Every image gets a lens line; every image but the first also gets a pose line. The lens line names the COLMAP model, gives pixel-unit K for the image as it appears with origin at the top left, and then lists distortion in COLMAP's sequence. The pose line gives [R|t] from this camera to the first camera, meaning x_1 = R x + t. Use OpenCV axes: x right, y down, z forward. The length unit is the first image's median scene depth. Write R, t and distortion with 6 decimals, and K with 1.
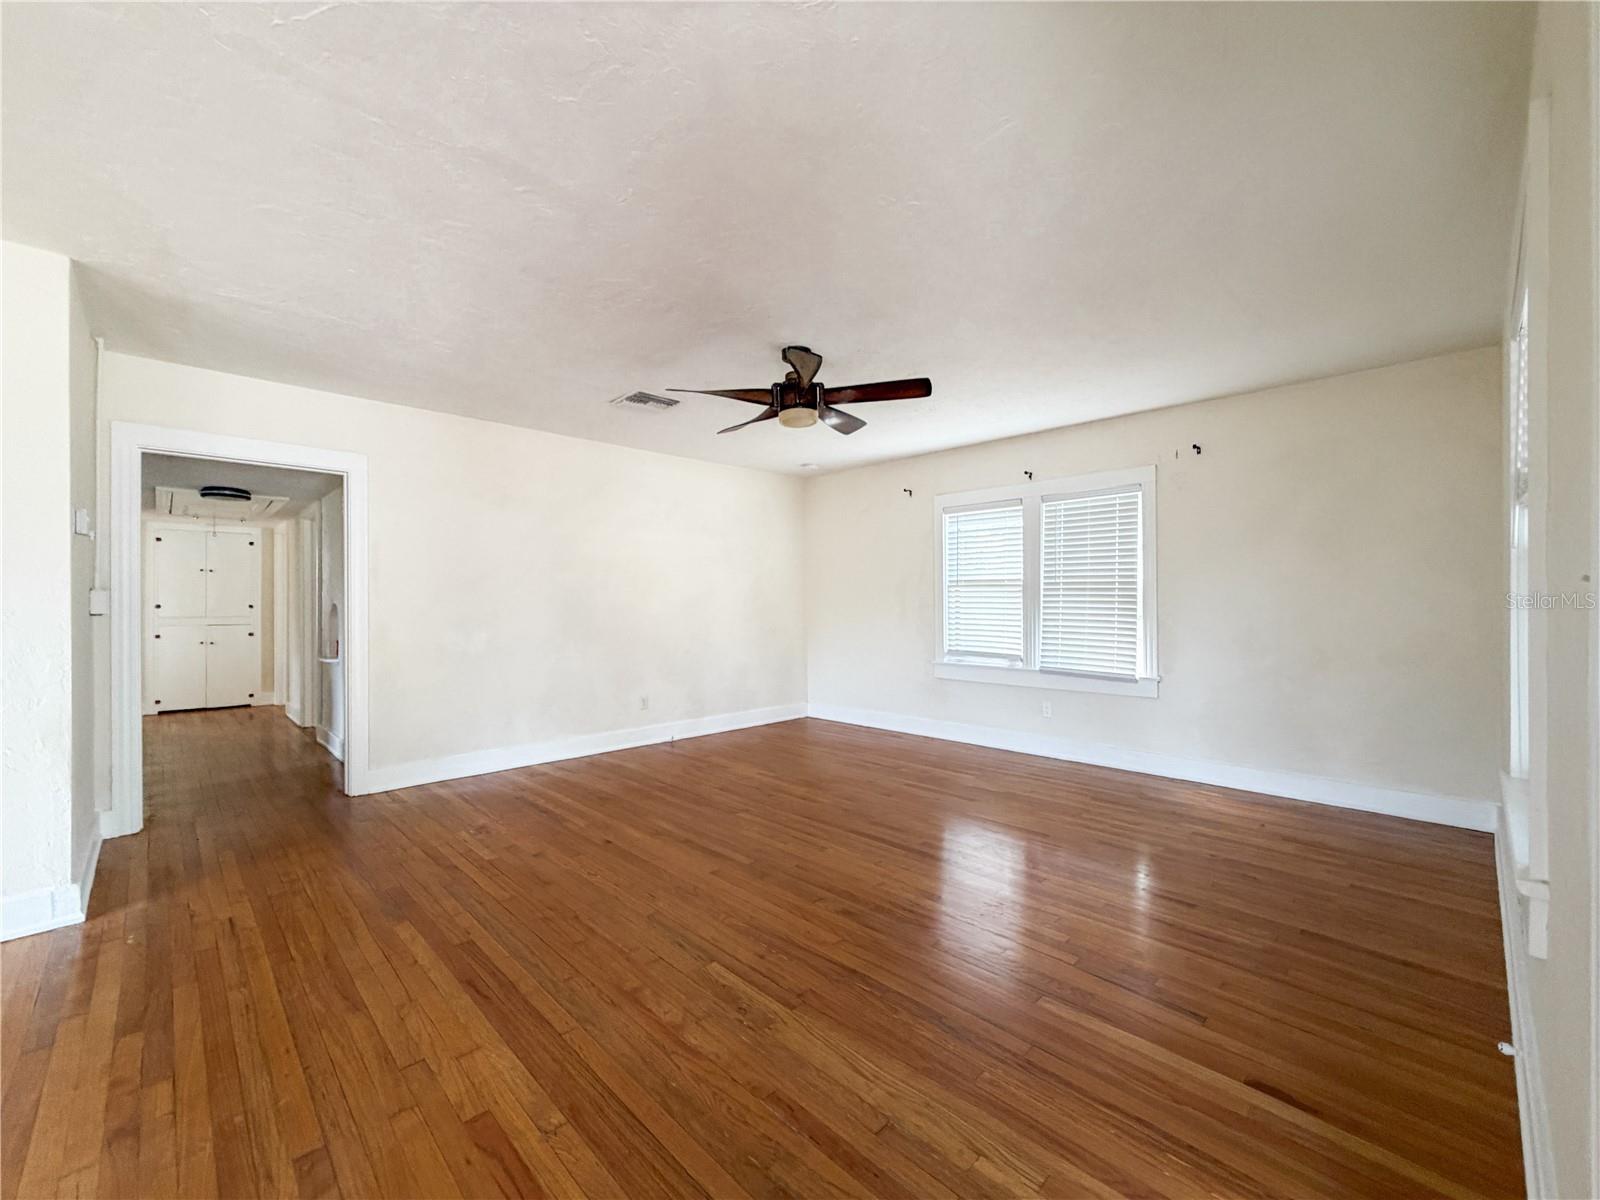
lens RADIAL K [[650.2, 0, 779.1], [0, 650.2, 606.3], [0, 0, 1]] dist [-0.000870, -0.000041]
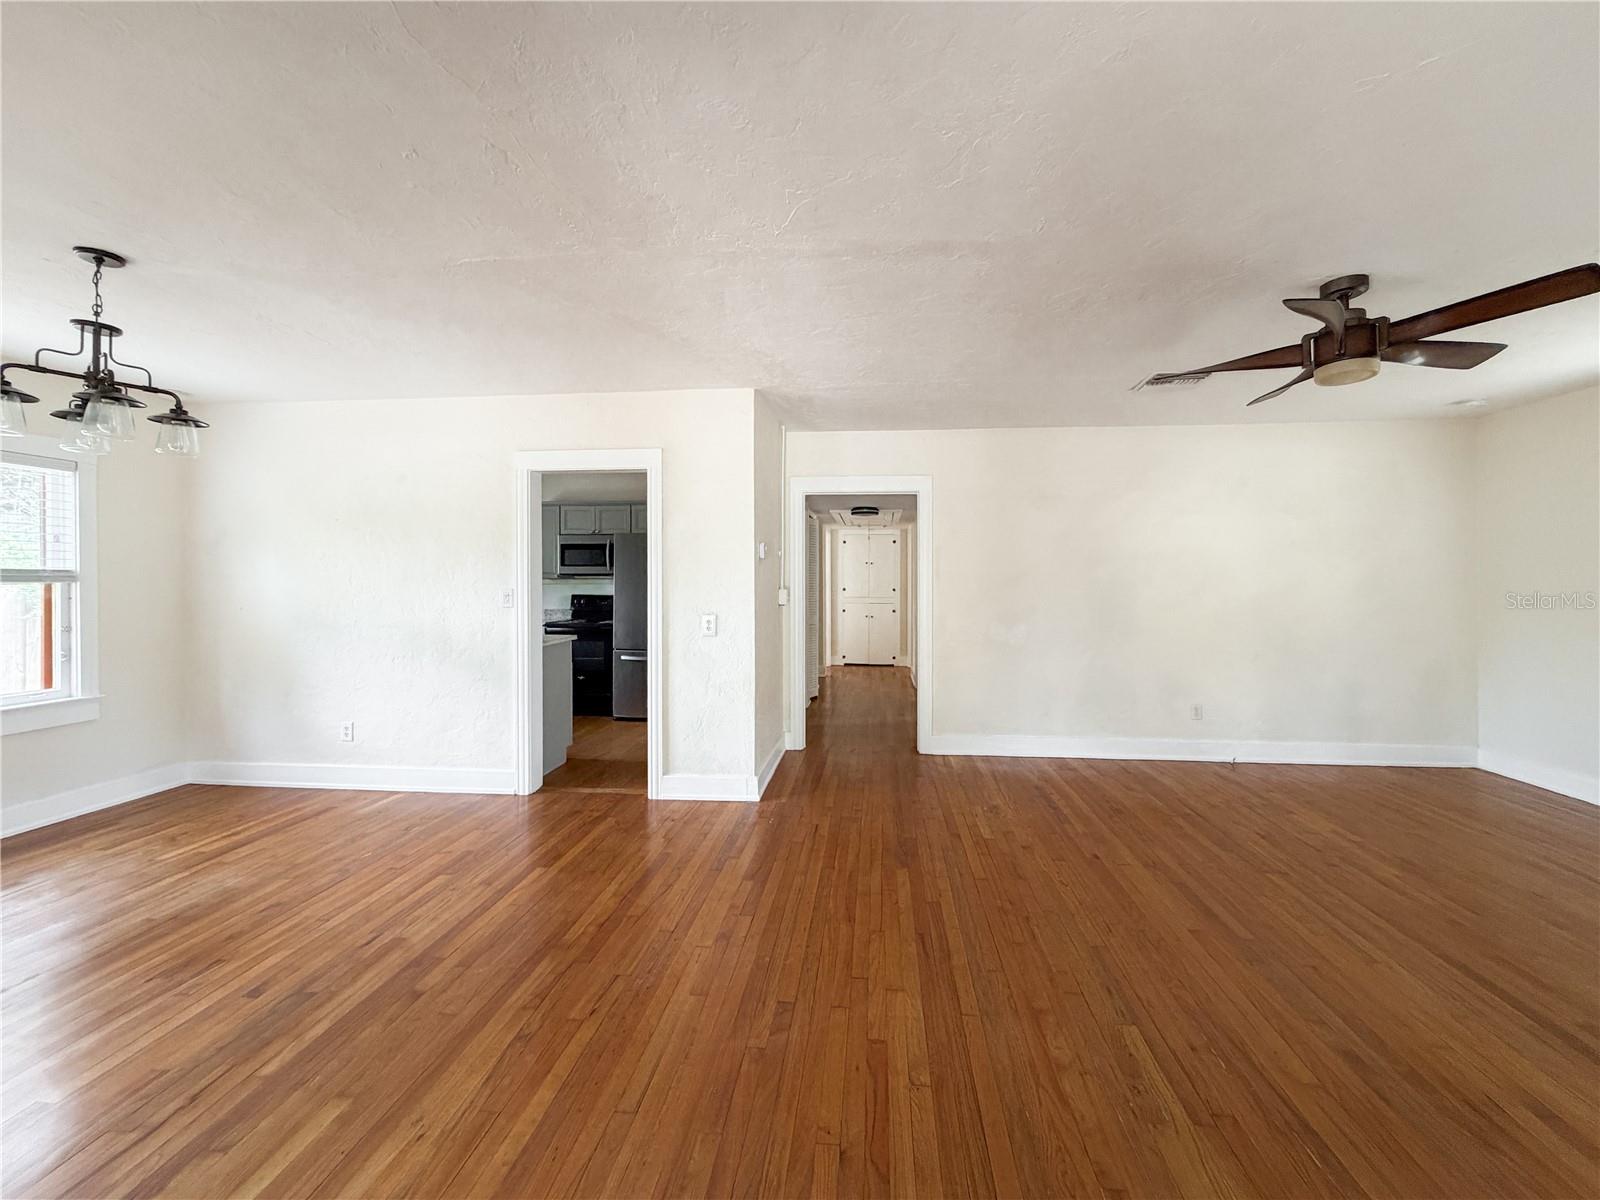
lens RADIAL K [[640.6, 0, 792.0], [0, 640.6, 596.6], [0, 0, 1]] dist [-0.001038, -0.000250]
pose [[0.644452, 0.012705, -0.764539, 0.180045], [0.002948, 0.999813, 0.019099, -0.049006], [0.764639, -0.014562, 0.644294, 0.042009]]
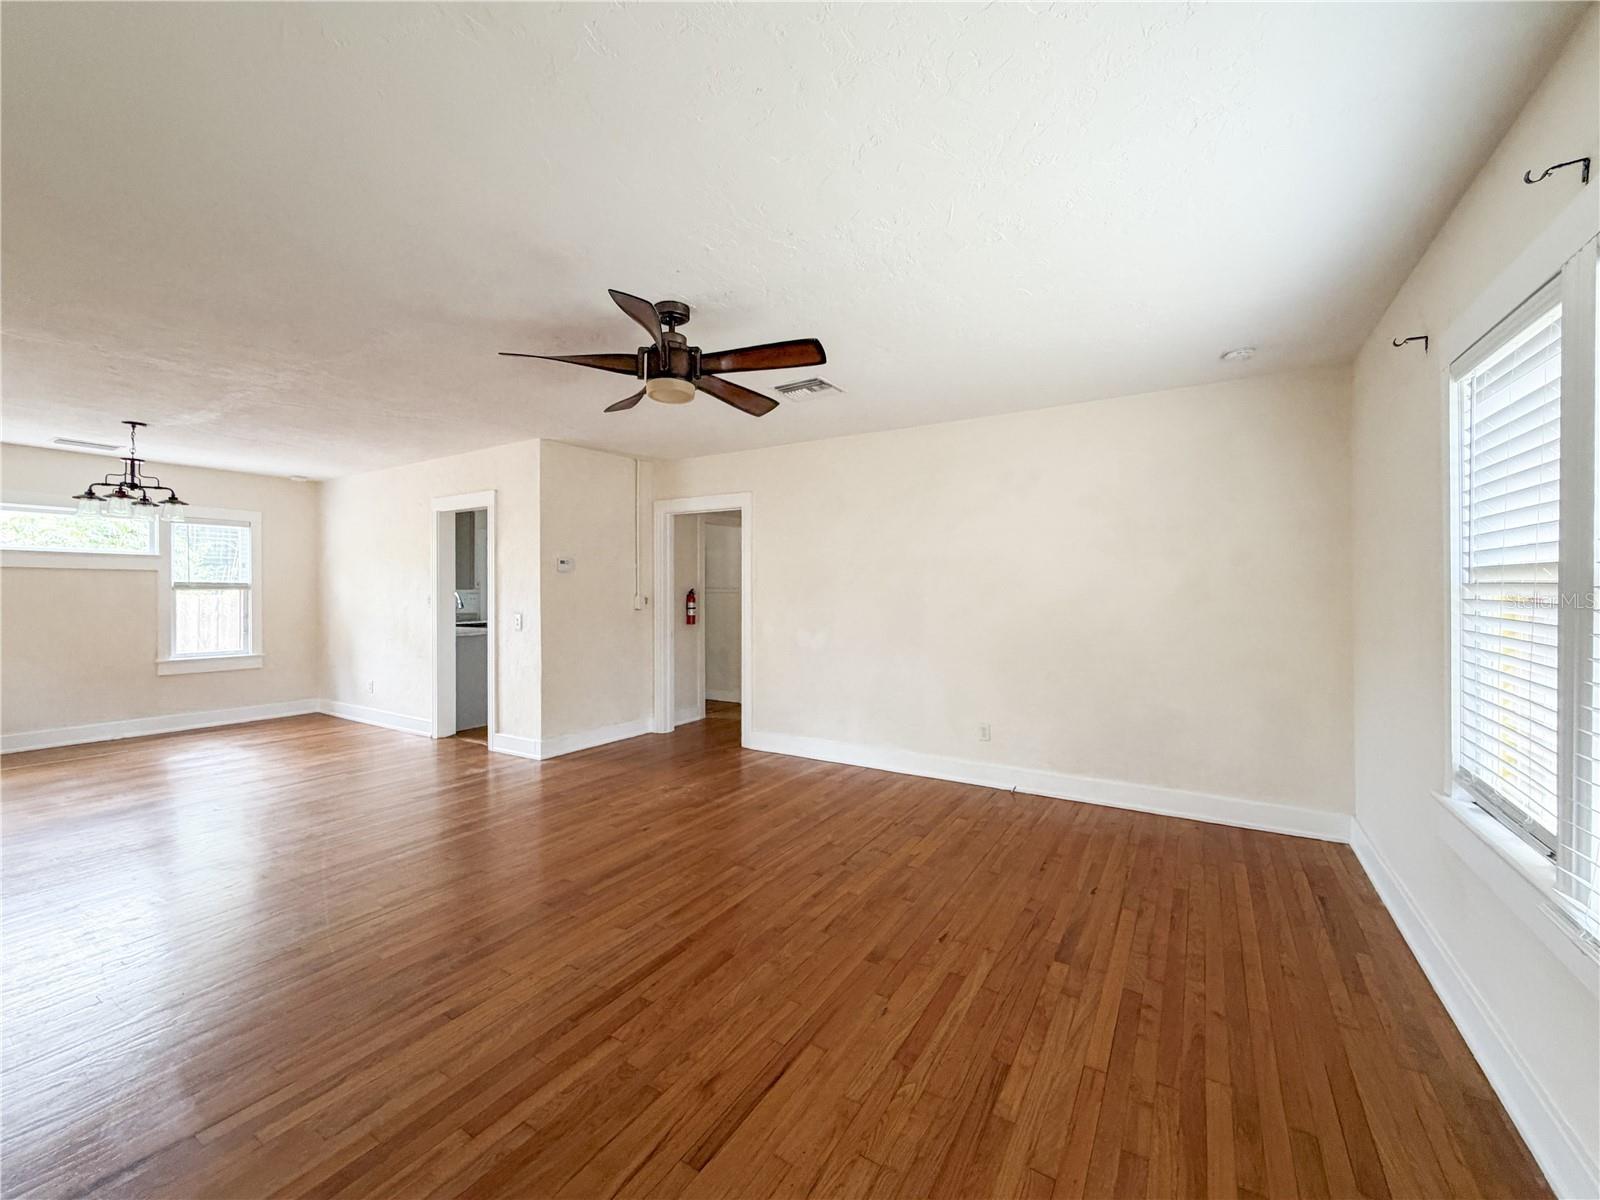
lens RADIAL K [[640.6, 0, 792.0], [0, 640.6, 596.6], [0, 0, 1]] dist [-0.001038, -0.000250]
pose [[0.249728, 0.003961, -0.968308, 0.884444], [-0.003005, 0.999990, 0.003316, -0.042904], [0.968311, 0.002082, 0.249738, 0.992124]]
